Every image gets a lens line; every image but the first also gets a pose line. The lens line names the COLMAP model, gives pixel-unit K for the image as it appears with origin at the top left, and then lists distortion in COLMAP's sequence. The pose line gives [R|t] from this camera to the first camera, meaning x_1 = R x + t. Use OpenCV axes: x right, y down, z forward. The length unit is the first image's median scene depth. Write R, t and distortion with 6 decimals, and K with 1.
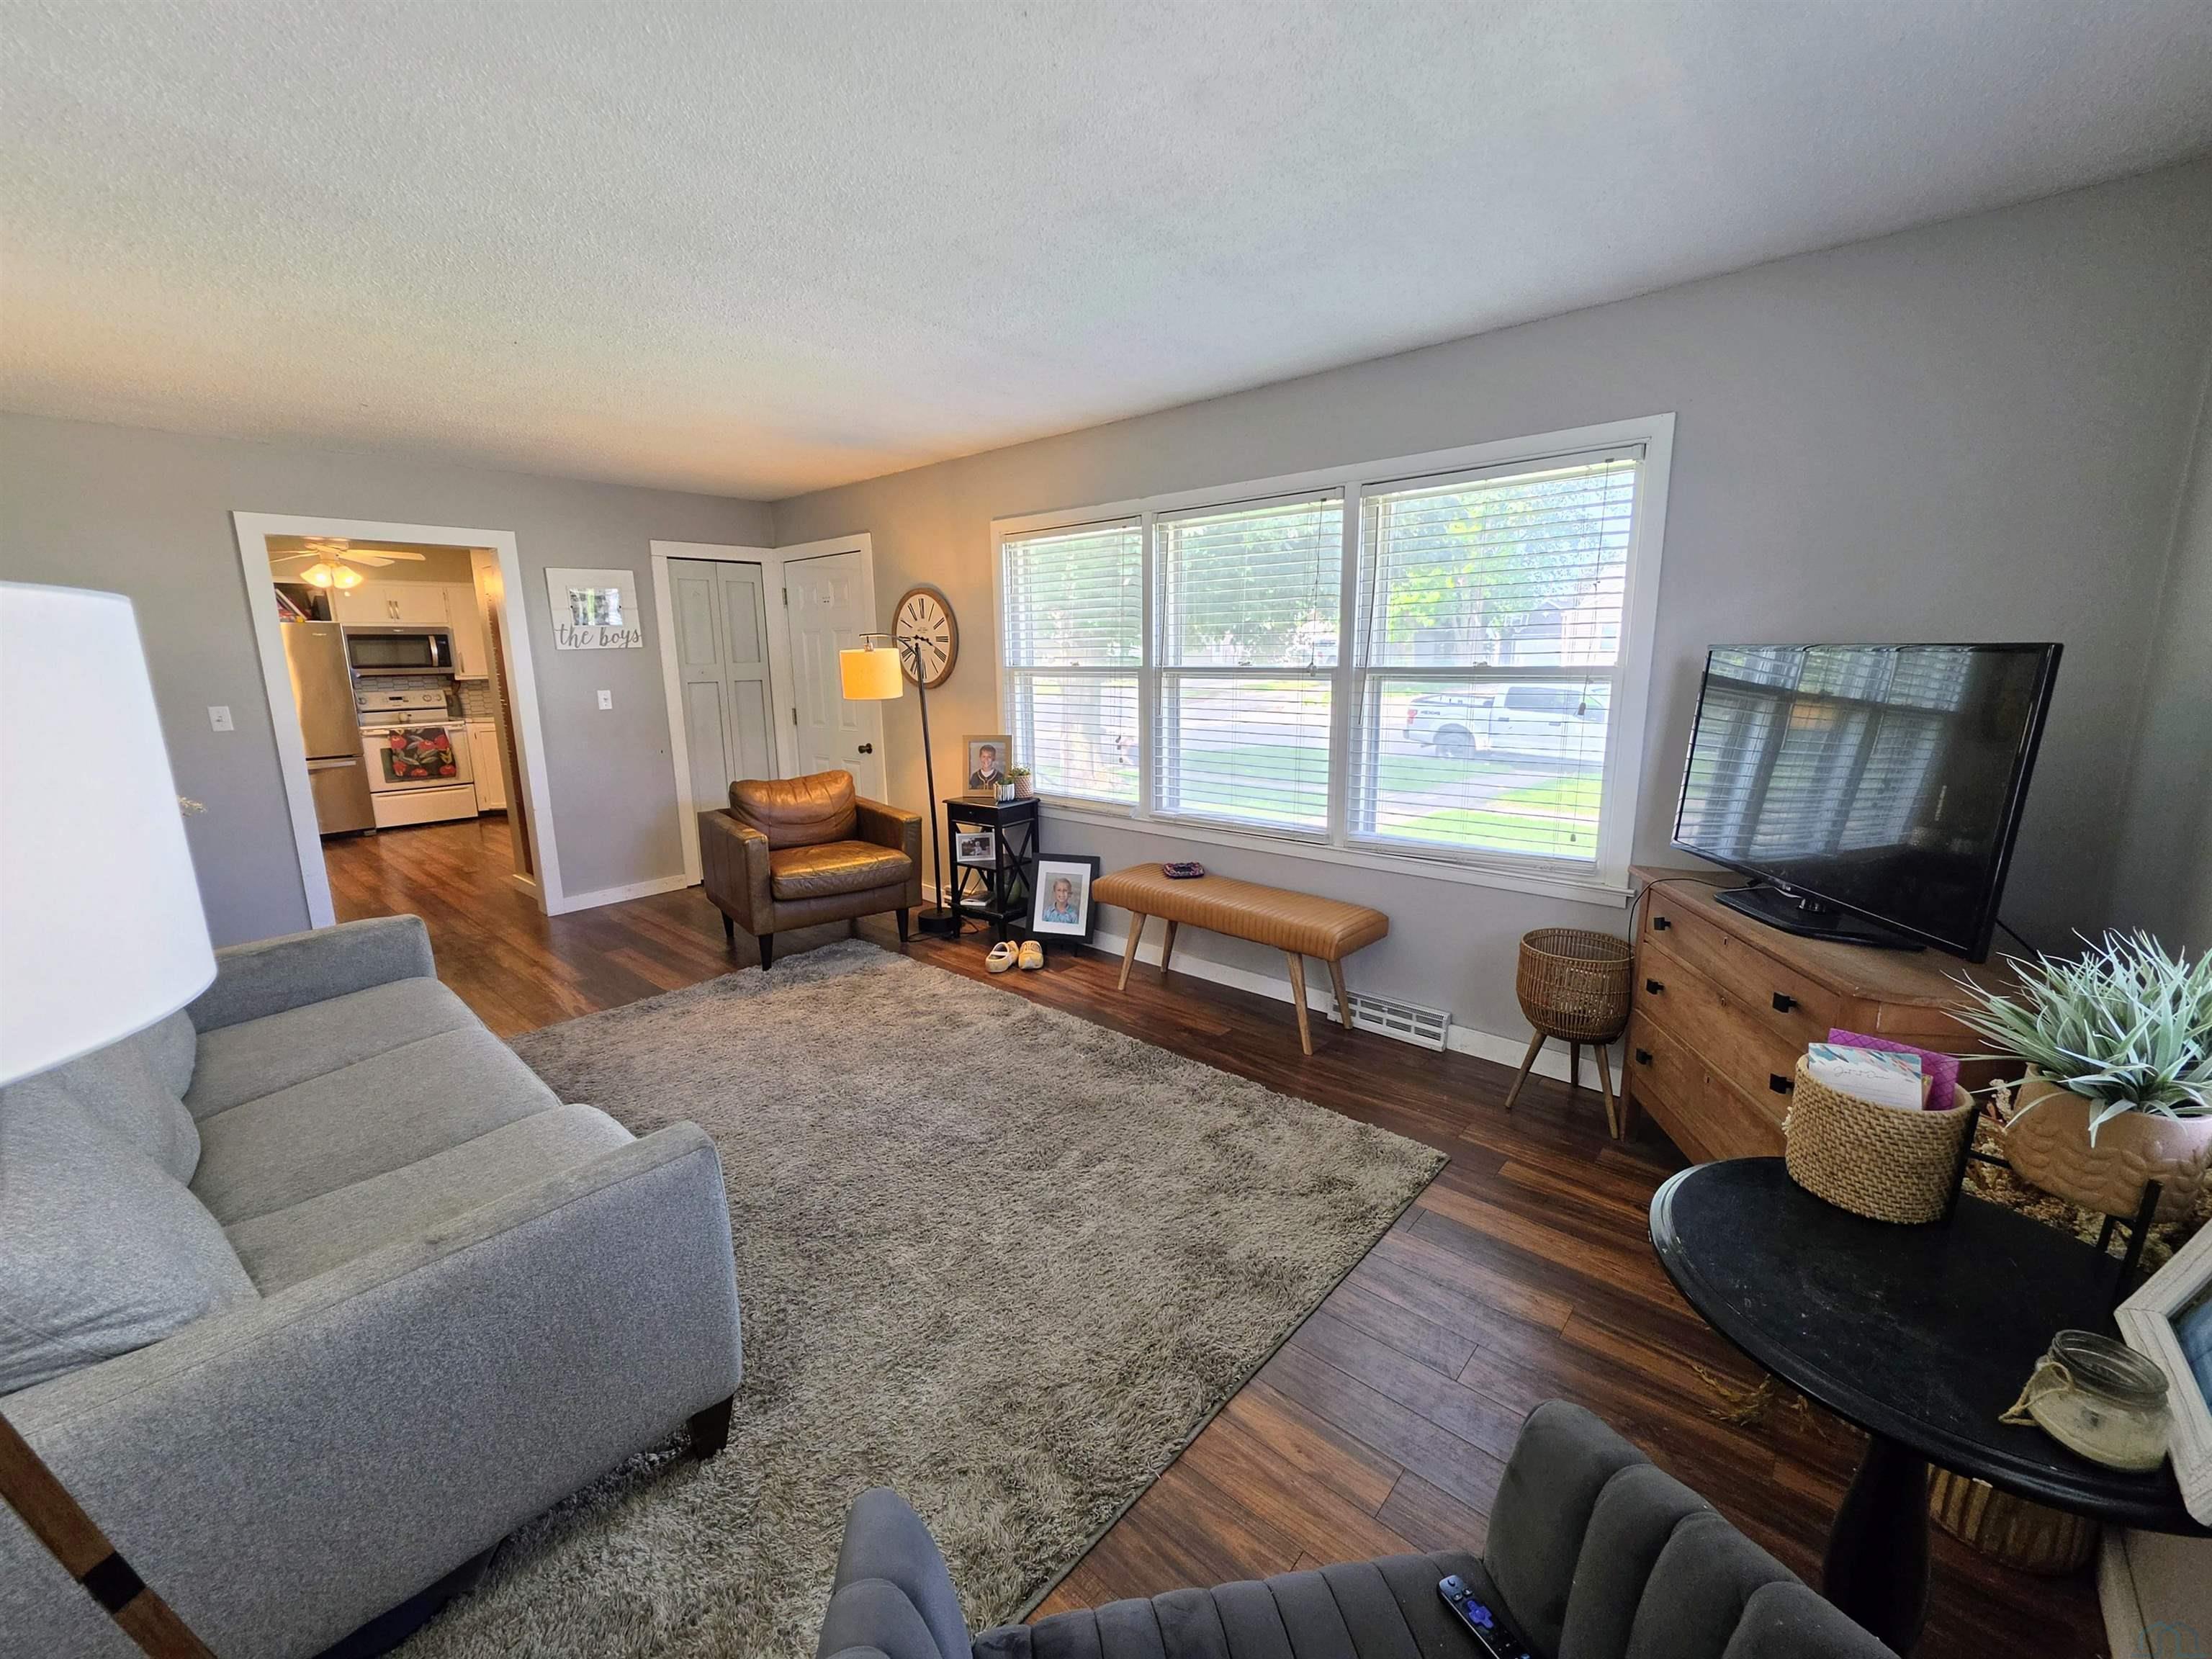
lens RADIAL K [[891.8, 0, 1098.4], [0, 891.8, 820.7], [0, 0, 1]] dist [-0.003940, 0.000273]
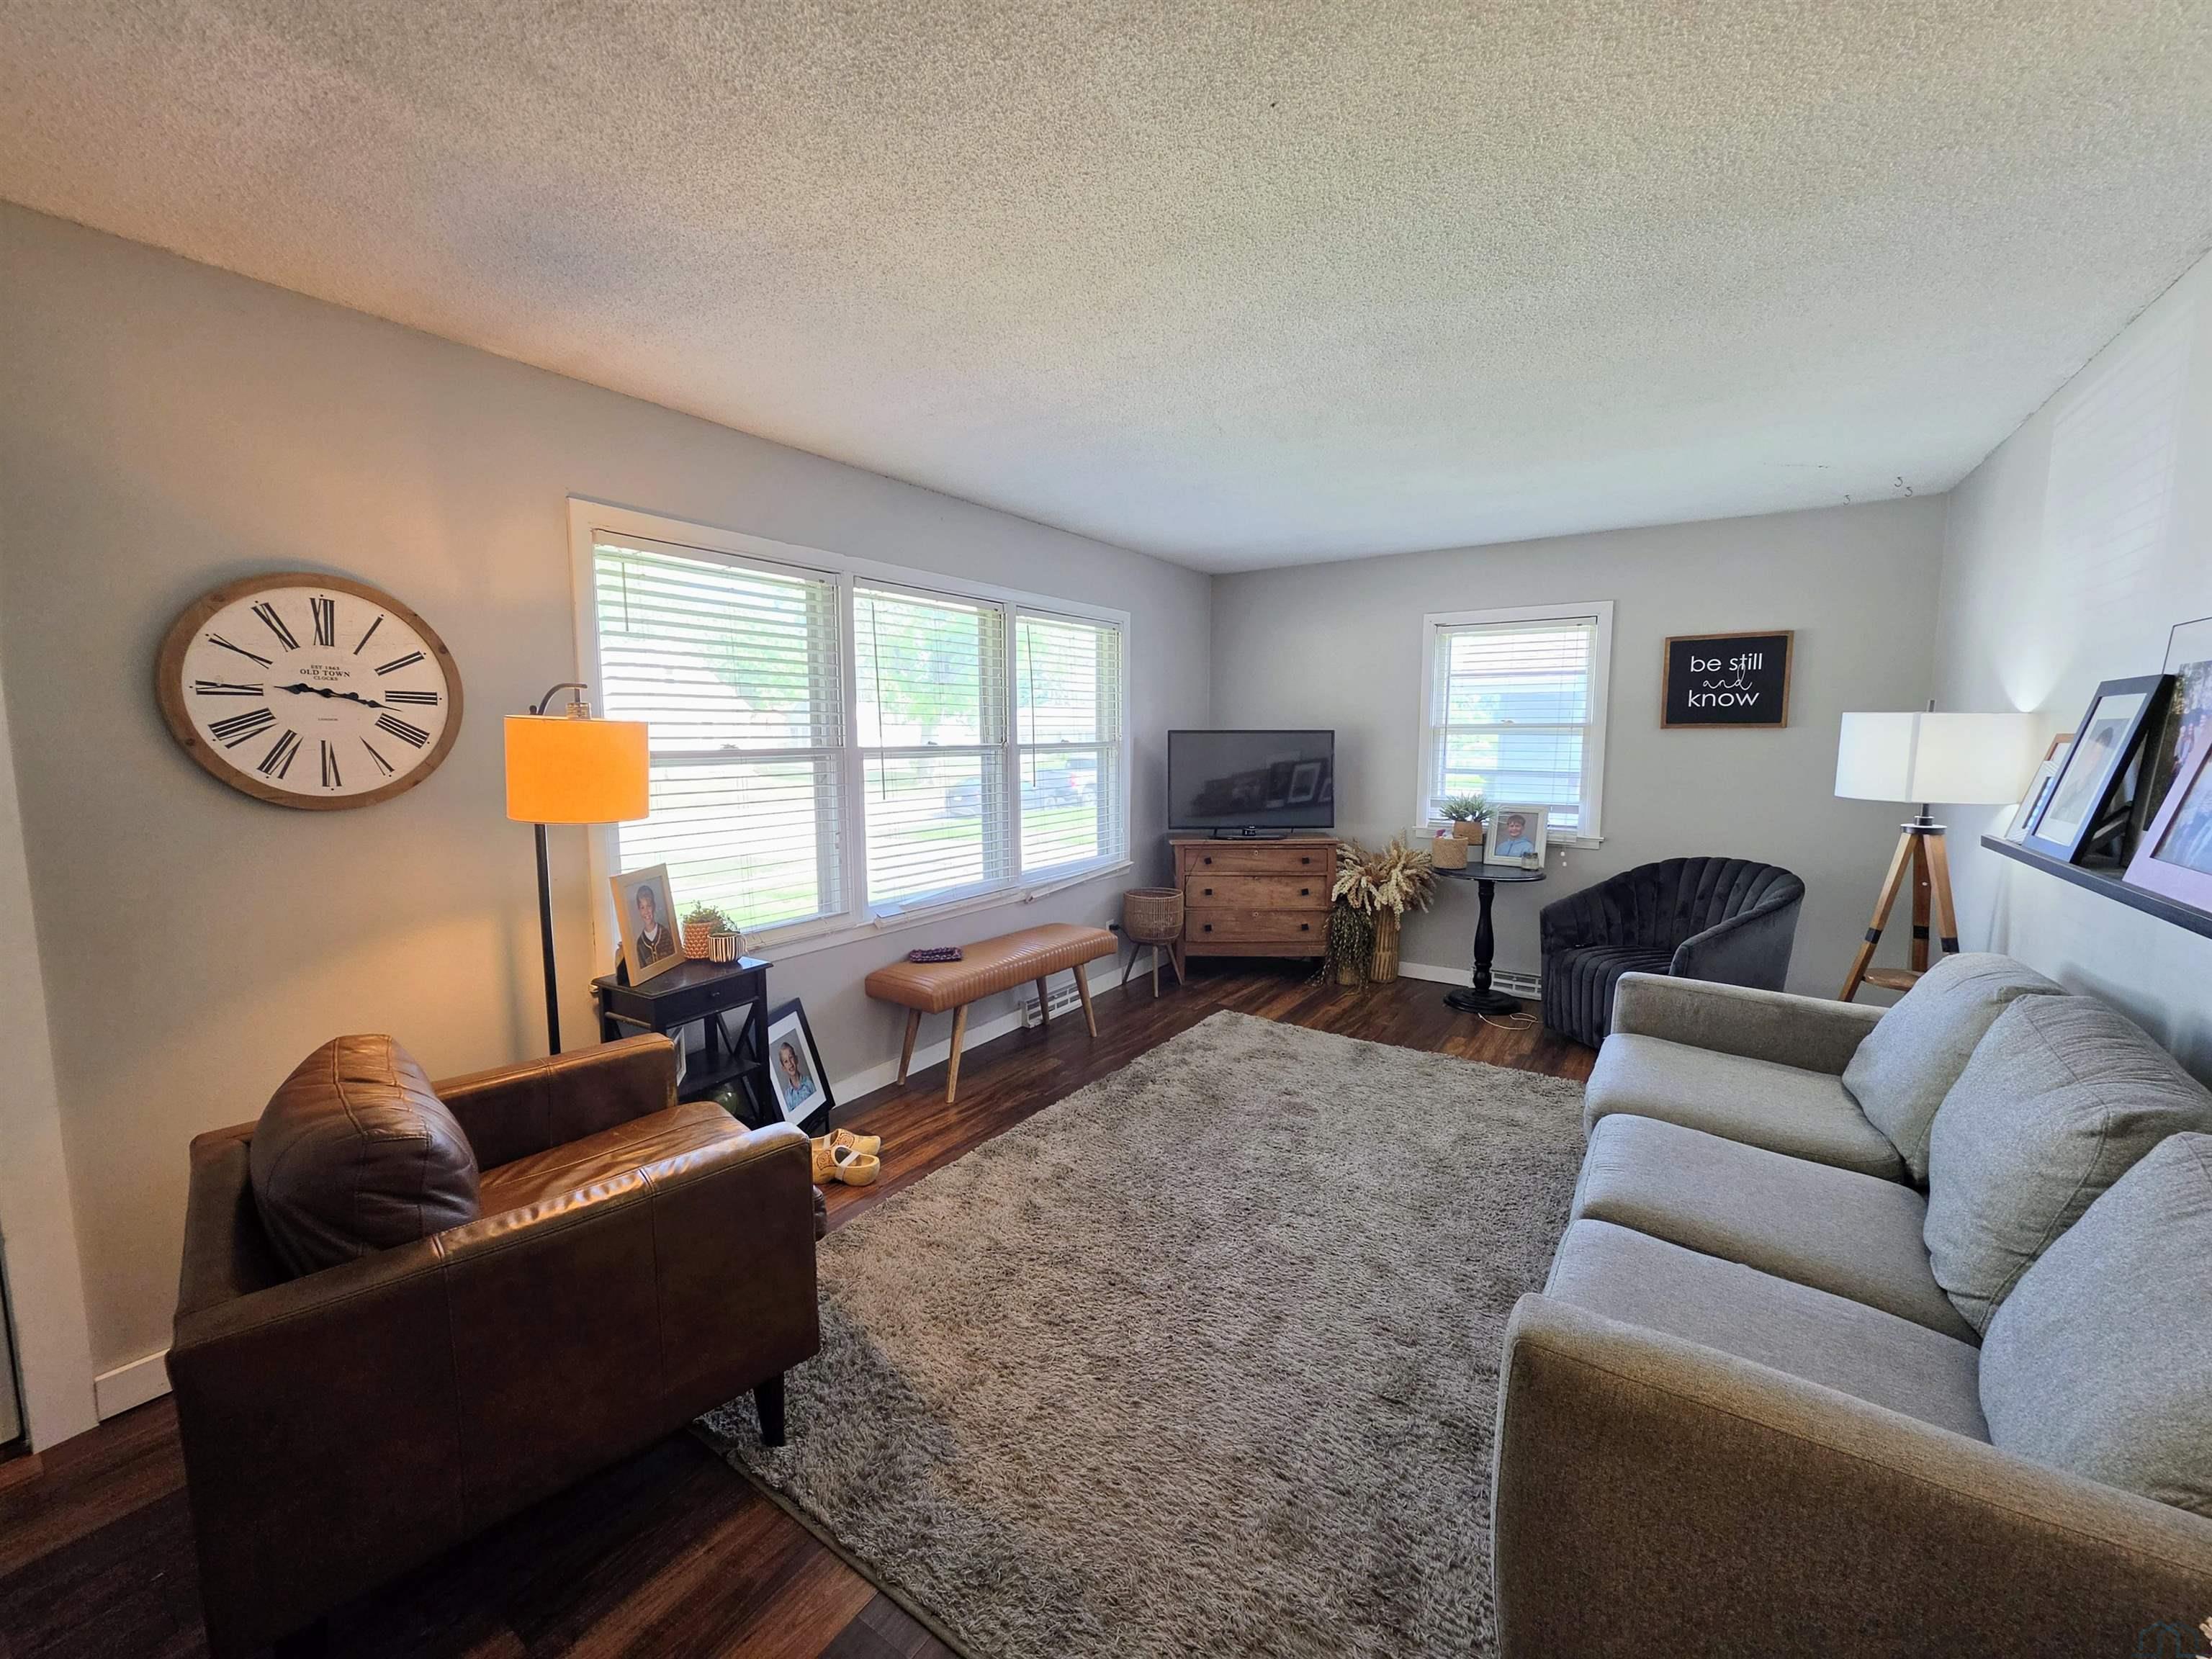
lens RADIAL K [[891.8, 0, 1112.2], [0, 891.8, 822.1], [0, 0, 1]] dist [-0.003940, 0.000273]
pose [[-0.147796, -0.085777, 0.985291, -0.783550], [0.189663, 0.975284, 0.113356, -0.142320], [-0.970662, 0.203627, -0.127874, 0.825126]]
